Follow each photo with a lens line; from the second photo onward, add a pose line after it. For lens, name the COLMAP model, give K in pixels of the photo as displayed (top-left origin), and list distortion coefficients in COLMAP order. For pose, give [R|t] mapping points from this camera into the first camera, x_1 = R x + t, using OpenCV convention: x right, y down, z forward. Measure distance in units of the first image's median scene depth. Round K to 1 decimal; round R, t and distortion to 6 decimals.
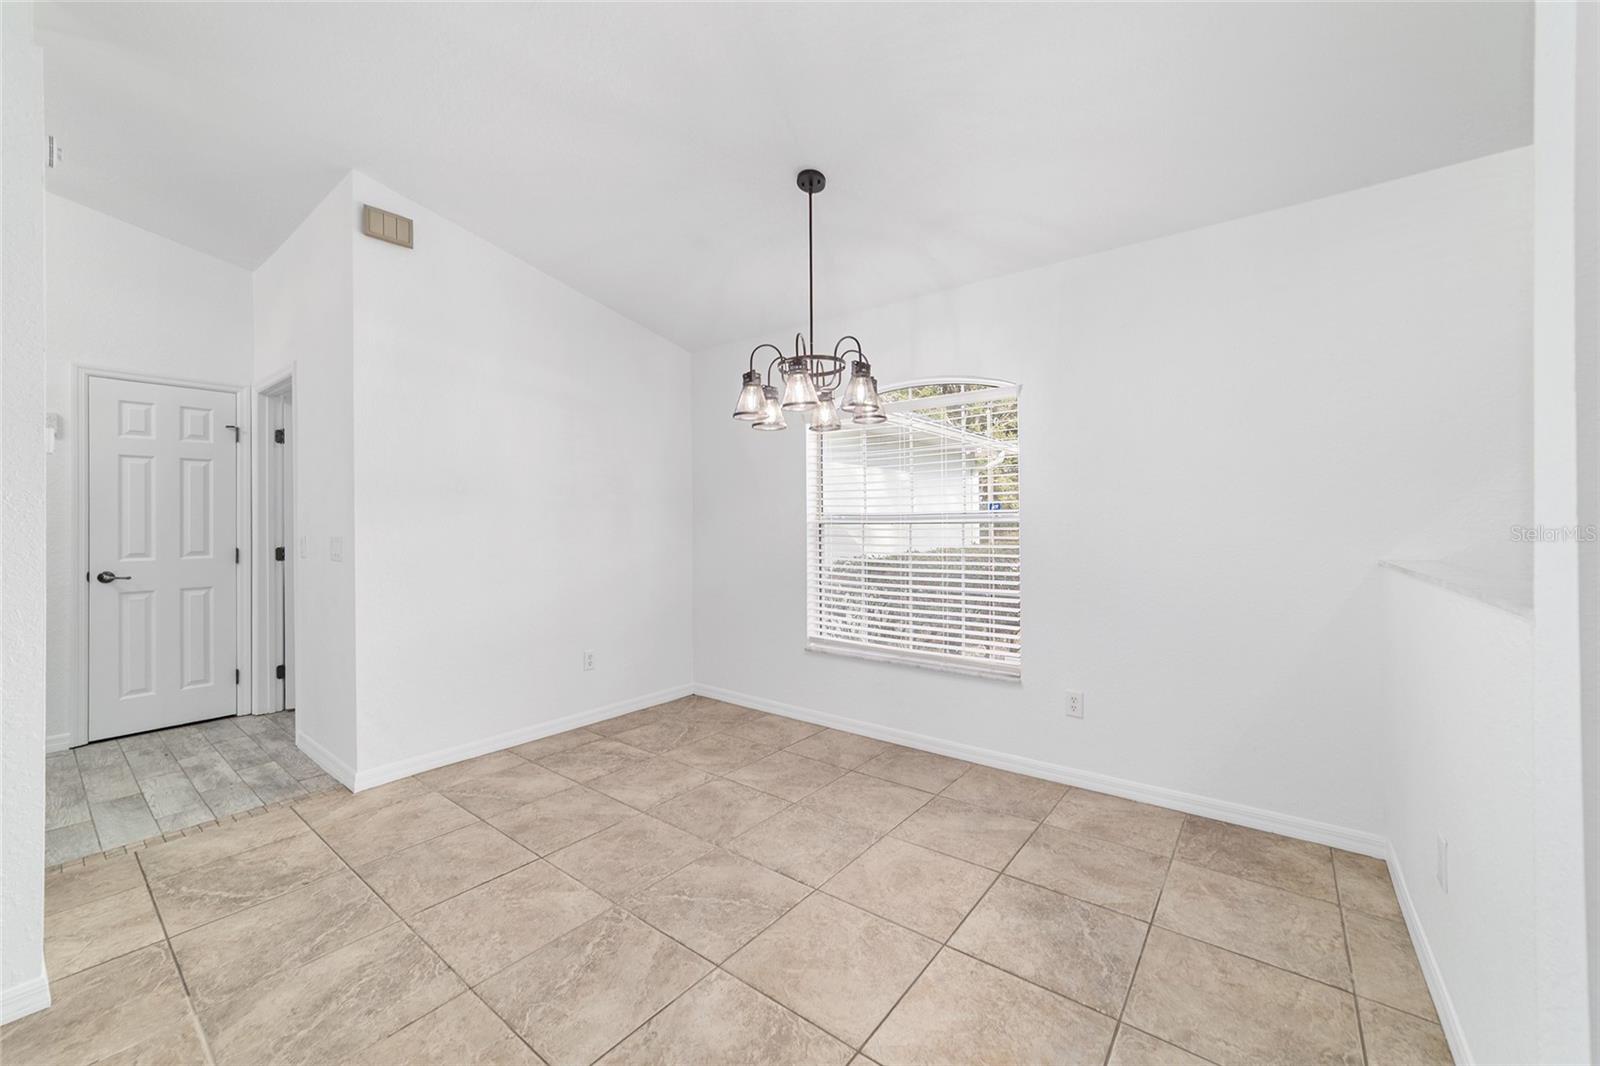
lens RADIAL K [[622.5, 0, 796.3], [0, 622.5, 528.3], [0, 0, 1]] dist [-0.020581, 0.009224]
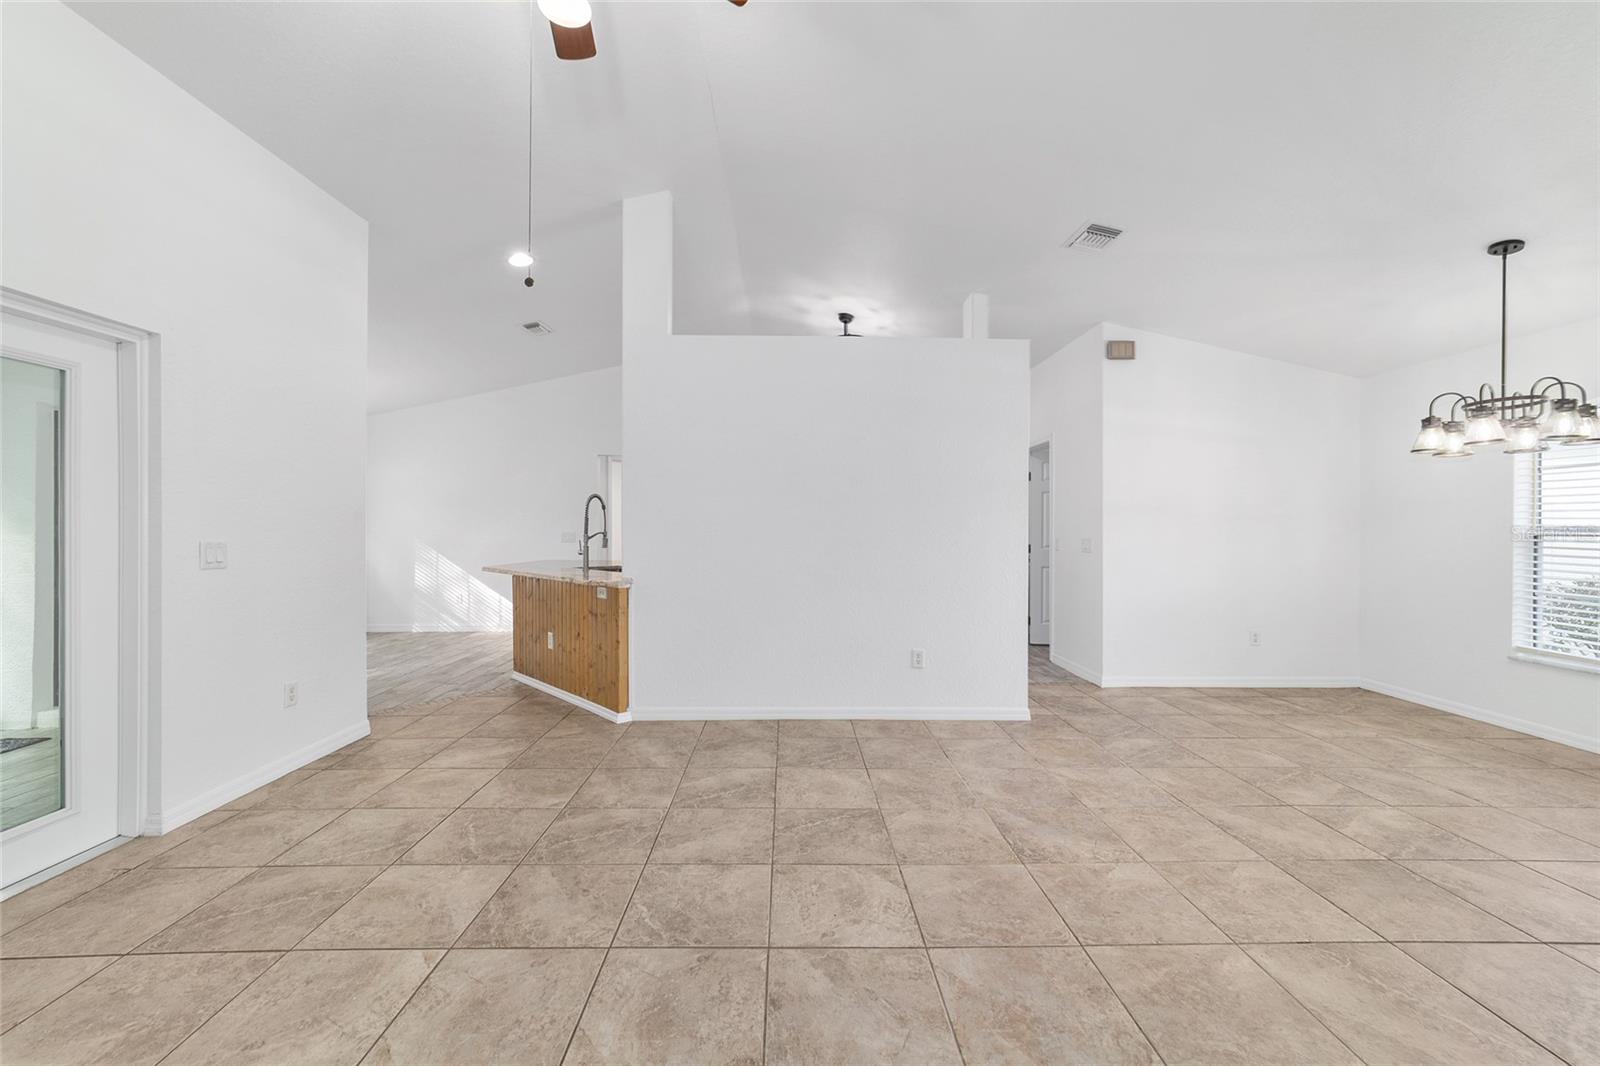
lens RADIAL K [[622.5, 0, 796.3], [0, 622.5, 528.3], [0, 0, 1]] dist [-0.020581, 0.009224]
pose [[0.628475, 0.007729, -0.777791, 0.092662], [-0.016501, 0.999858, -0.003398, 0.006596], [0.777655, 0.014970, 0.628514, -0.802664]]
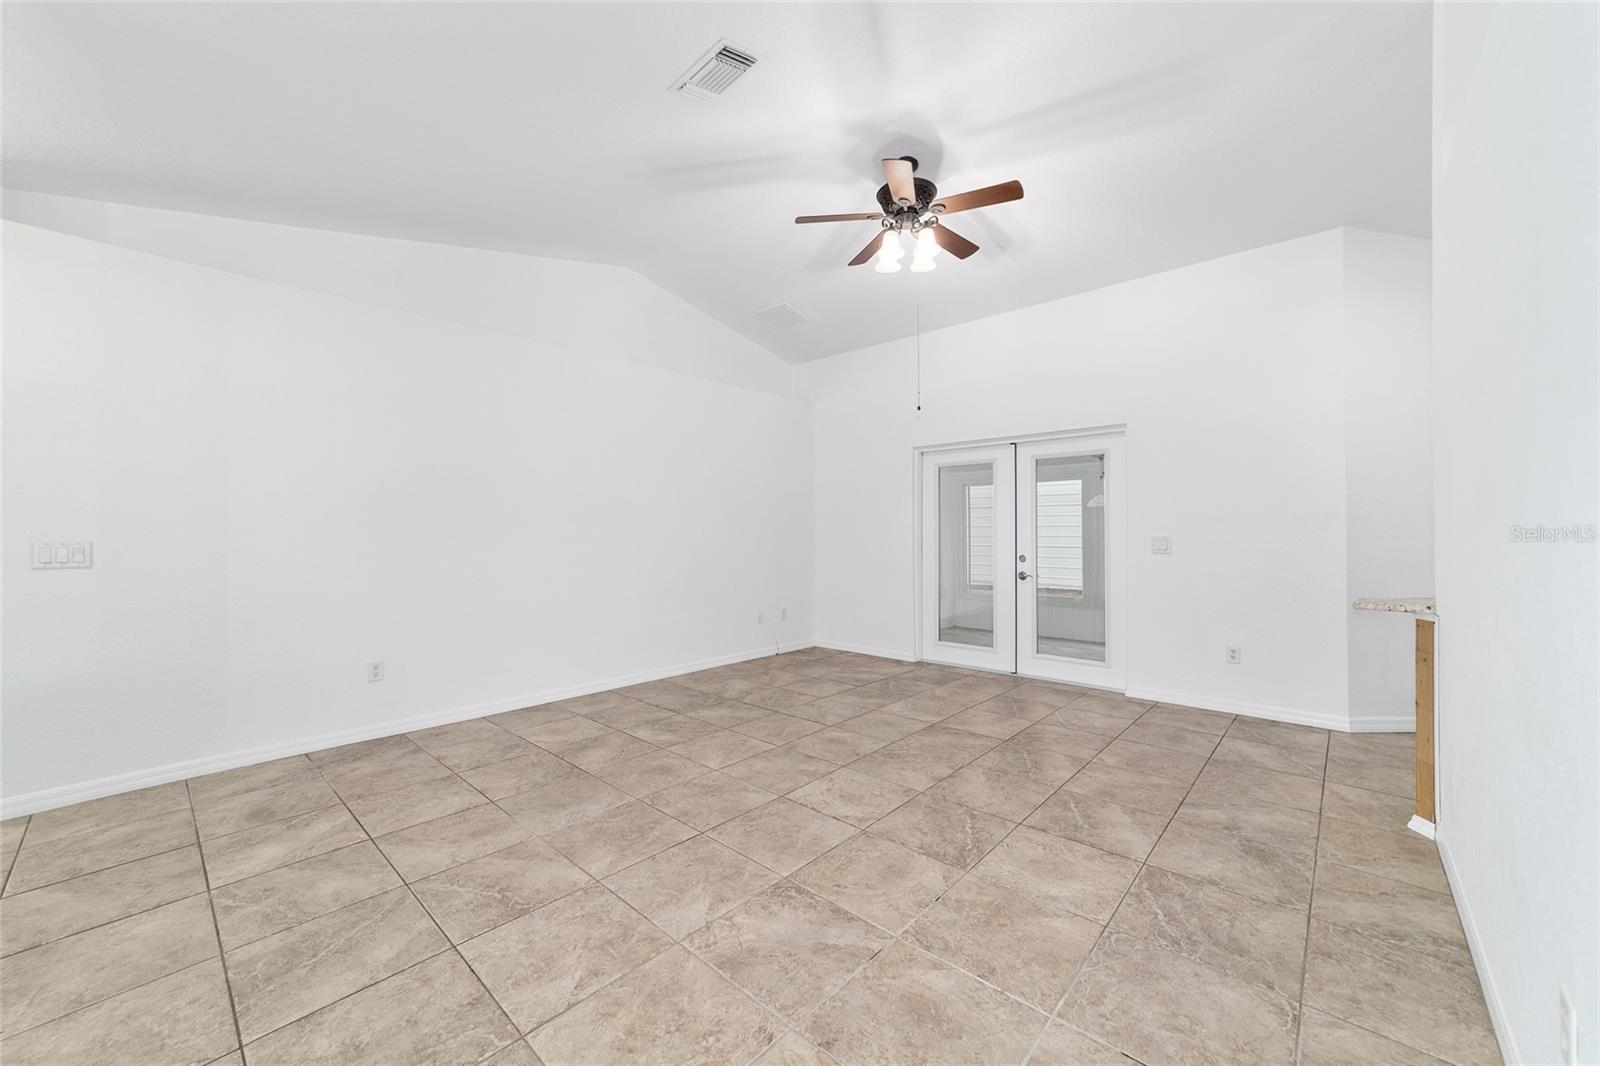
lens RADIAL K [[610.5, 0, 795.9], [0, 610.5, 532.8], [0, 0, 1]] dist [-0.020045, 0.008686]
pose [[-0.997086, 0.010872, 0.075507, -0.454230], [0.011959, 0.999831, 0.013958, -0.003079], [-0.075342, 0.014820, -0.997048, 0.785134]]
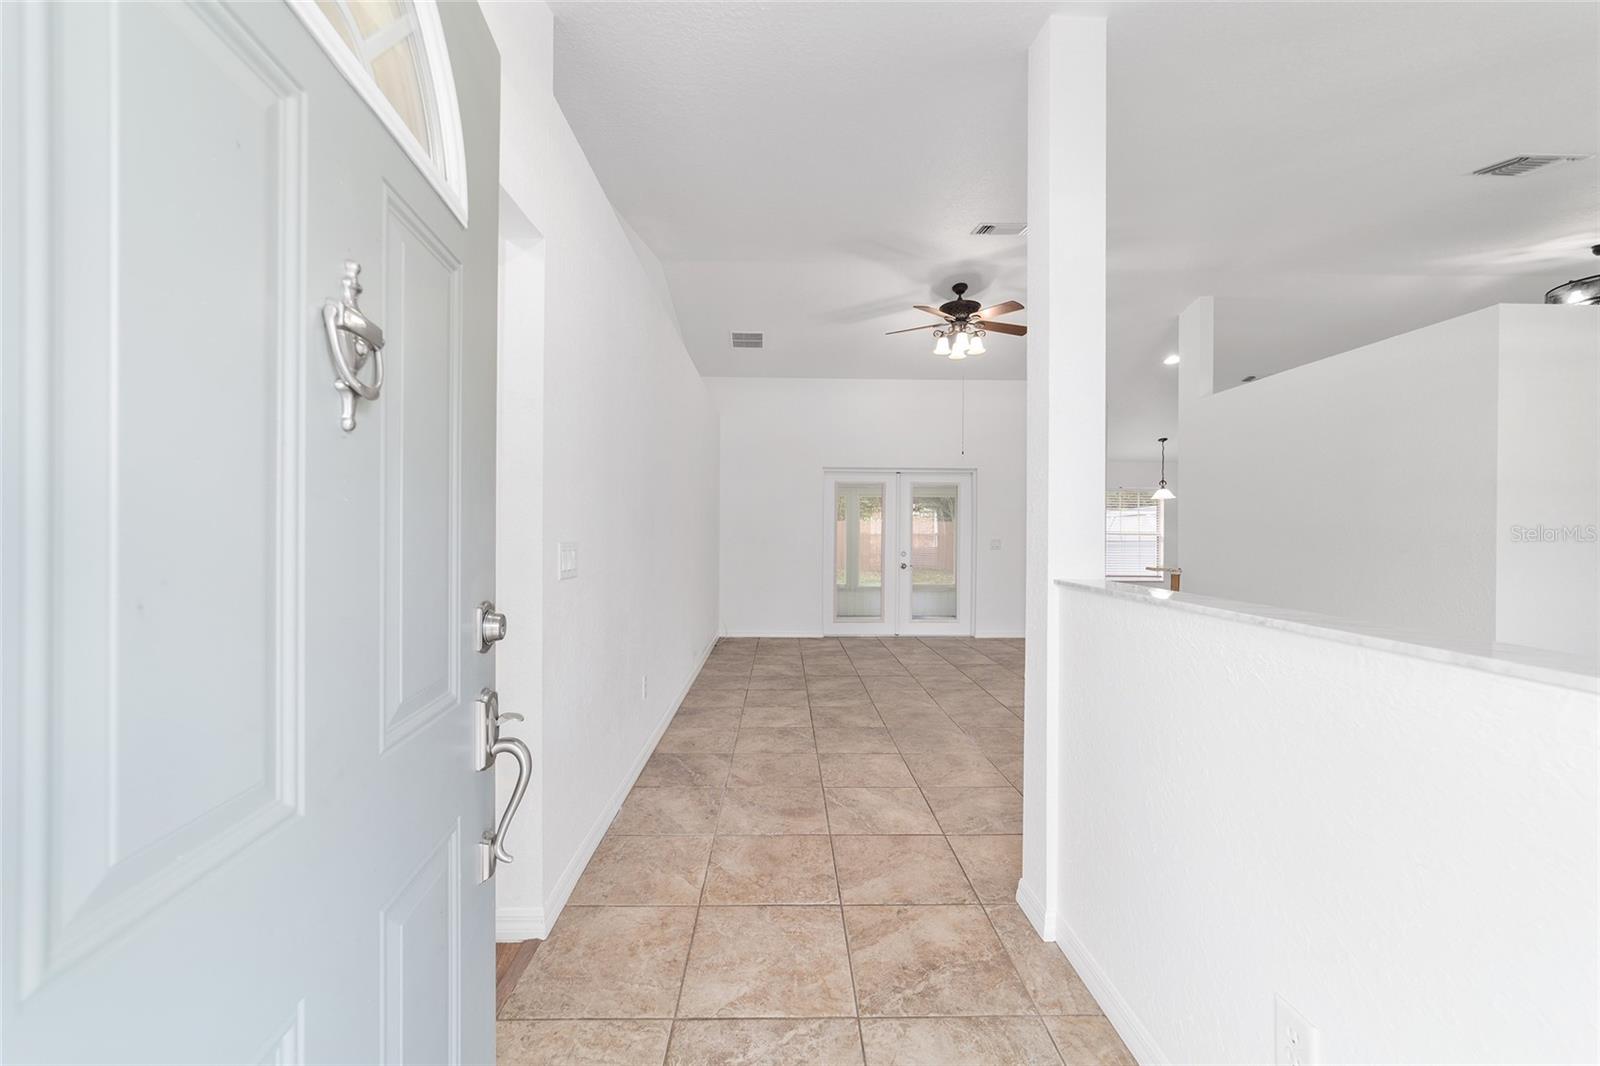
lens RADIAL K [[613.8, 0, 801.8], [0, 613.8, 533.7], [0, 0, 1]] dist [-0.019043, 0.008498]
pose [[-0.770565, 0.000393, -0.637361, 1.104226], [-0.009104, 0.999891, 0.011622, -0.006118], [0.637296, 0.014758, -0.770478, 0.644901]]
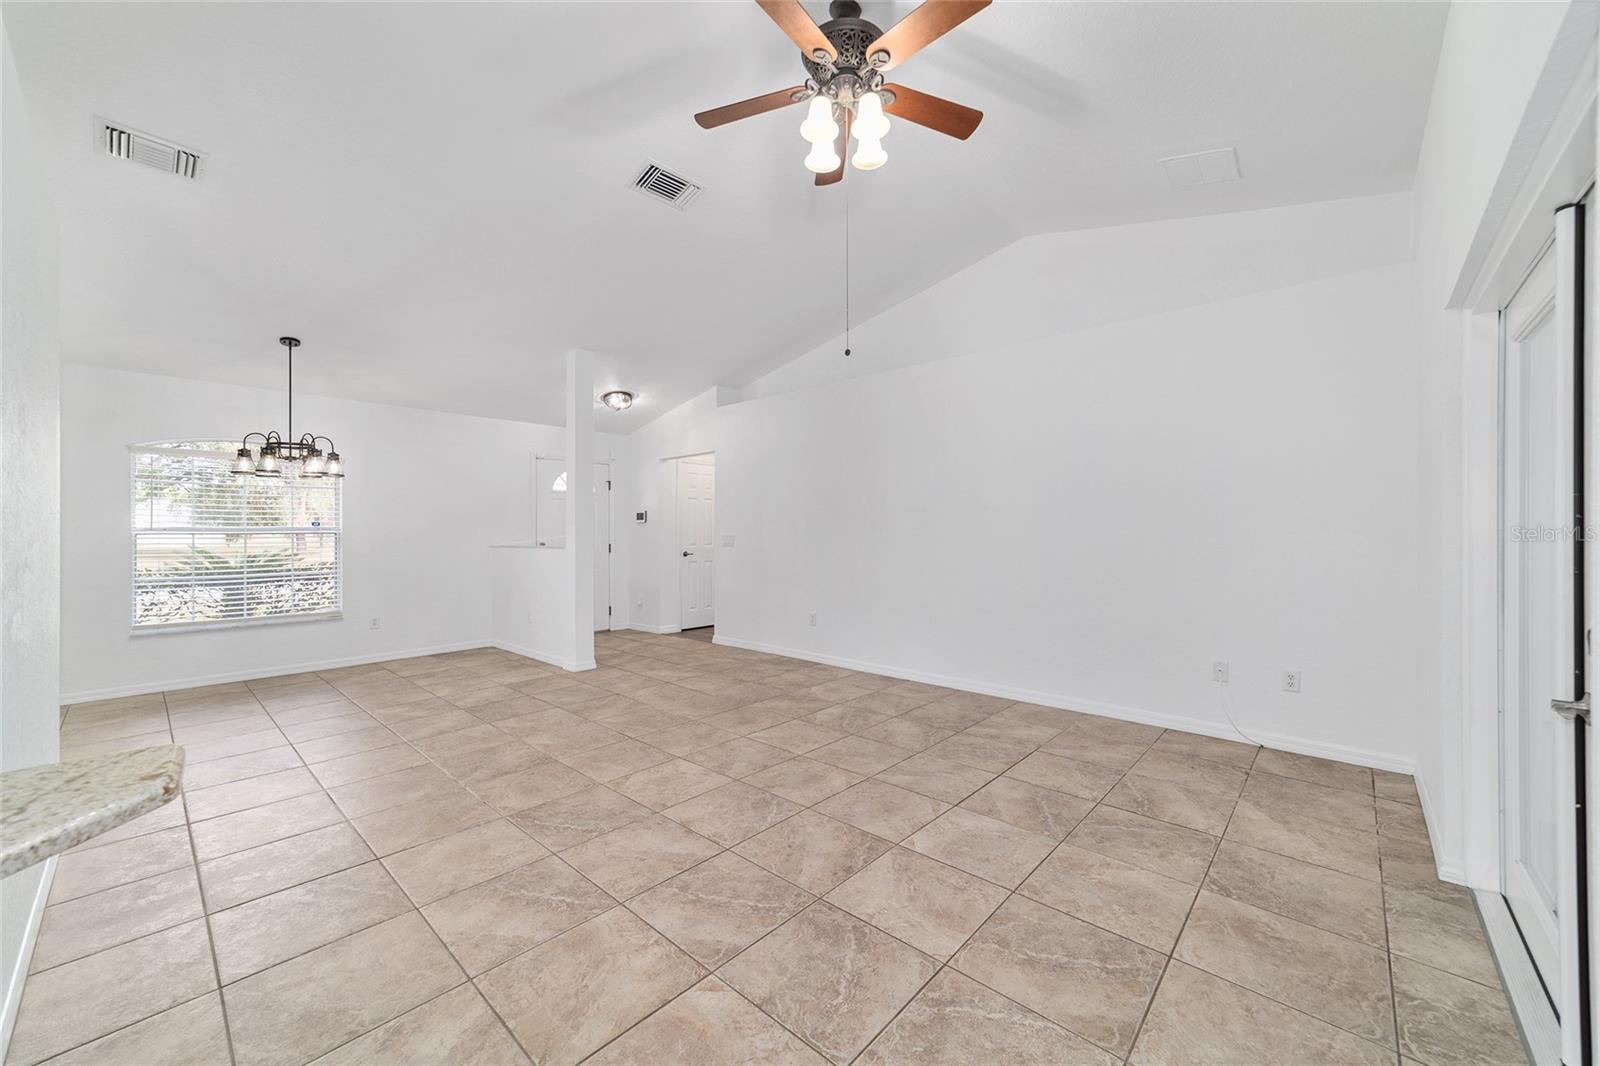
lens RADIAL K [[613.8, 0, 801.8], [0, 613.8, 533.7], [0, 0, 1]] dist [-0.019043, 0.008498]
pose [[0.071230, 0.001895, 0.997458, -1.568740], [0.013903, 0.999899, -0.002893, 0.018732], [-0.997363, 0.014074, 0.071196, -0.596976]]
